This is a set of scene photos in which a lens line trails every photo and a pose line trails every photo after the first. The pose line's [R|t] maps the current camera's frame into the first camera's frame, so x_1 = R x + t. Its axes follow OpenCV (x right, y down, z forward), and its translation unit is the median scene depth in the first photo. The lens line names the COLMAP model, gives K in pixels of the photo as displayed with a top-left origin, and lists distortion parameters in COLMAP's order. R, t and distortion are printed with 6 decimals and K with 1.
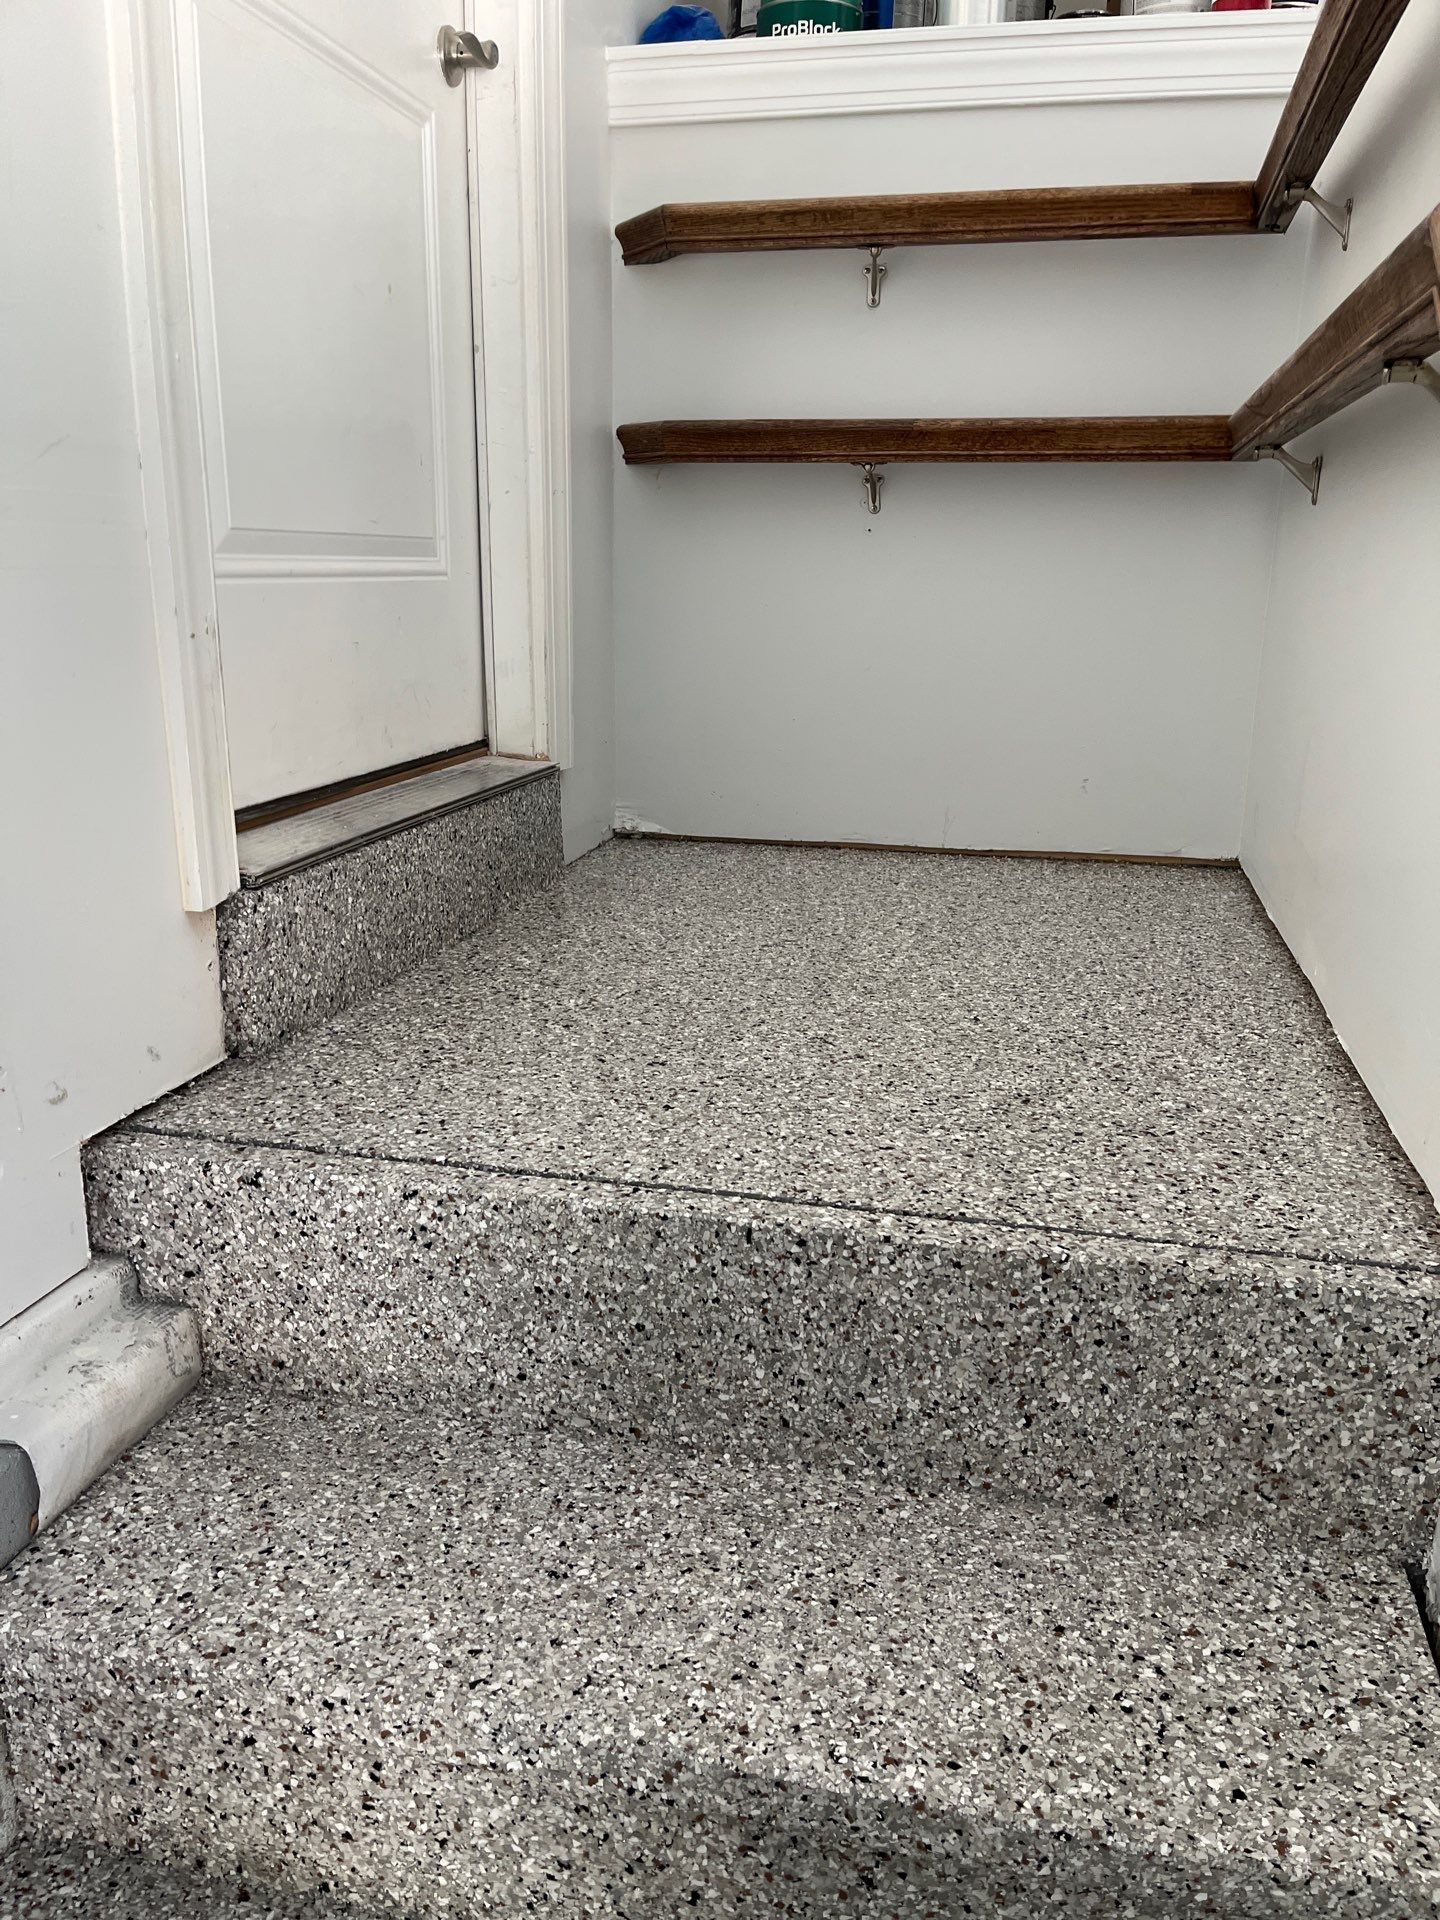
lens RADIAL K [[1461.0, 0, 726.8], [0, 1461.0, 951.5], [0, 0, 1]] dist [0.063116, -0.079276]
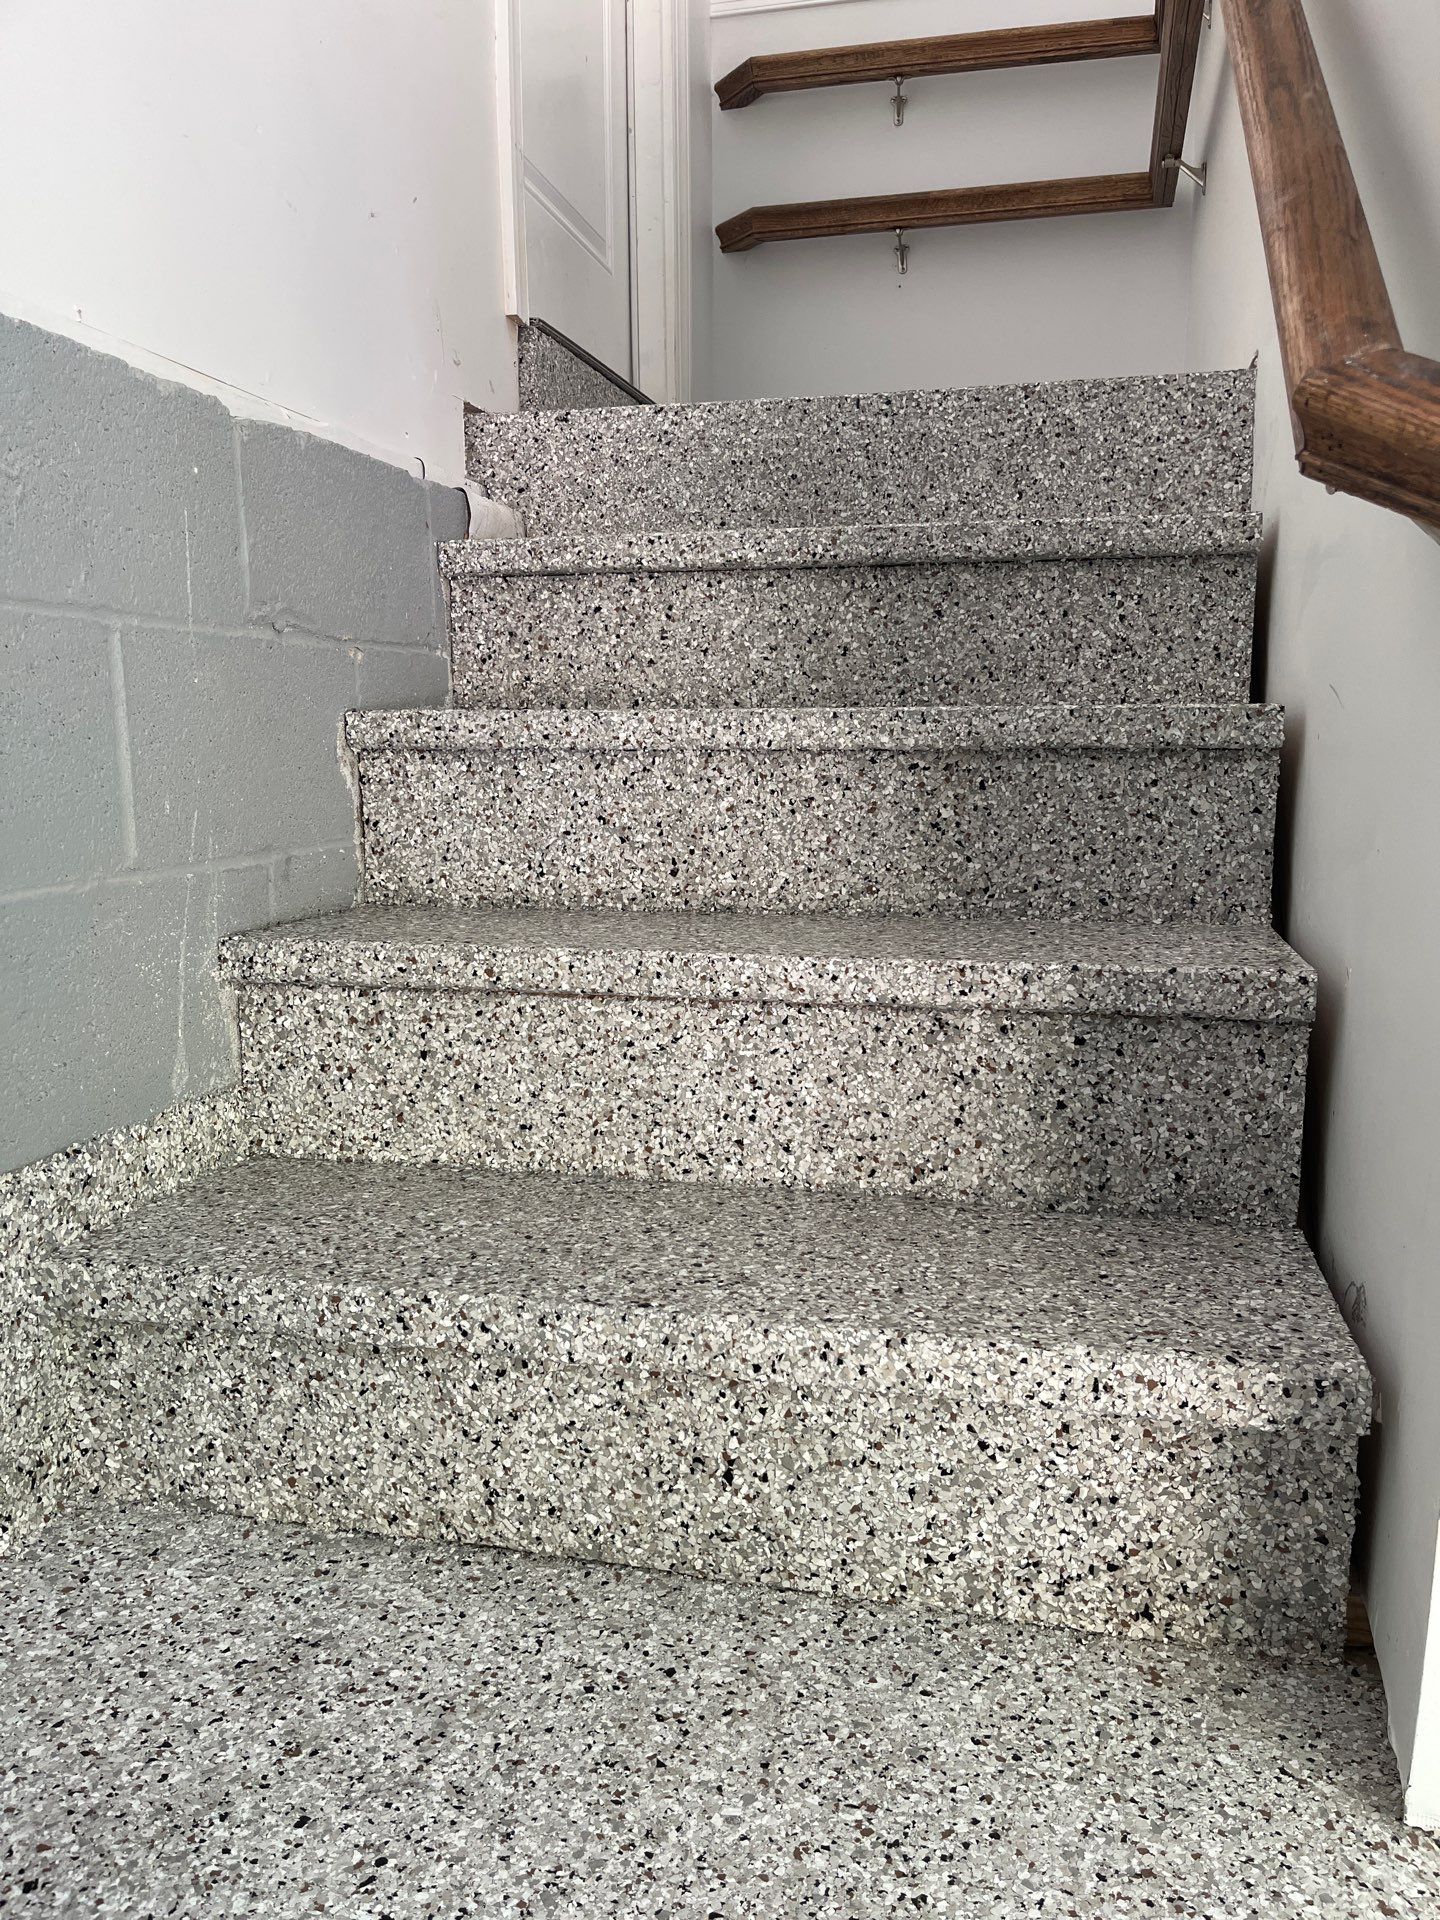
lens RADIAL K [[1461.0, 0, 723.9], [0, 1461.0, 941.6], [0, 0, 1]] dist [0.063116, -0.079276]
pose [[0.999775, -0.017809, -0.011532, -0.140916], [0.016417, 0.993652, -0.111297, 1.062471], [0.013441, 0.111083, 0.993720, -0.703970]]
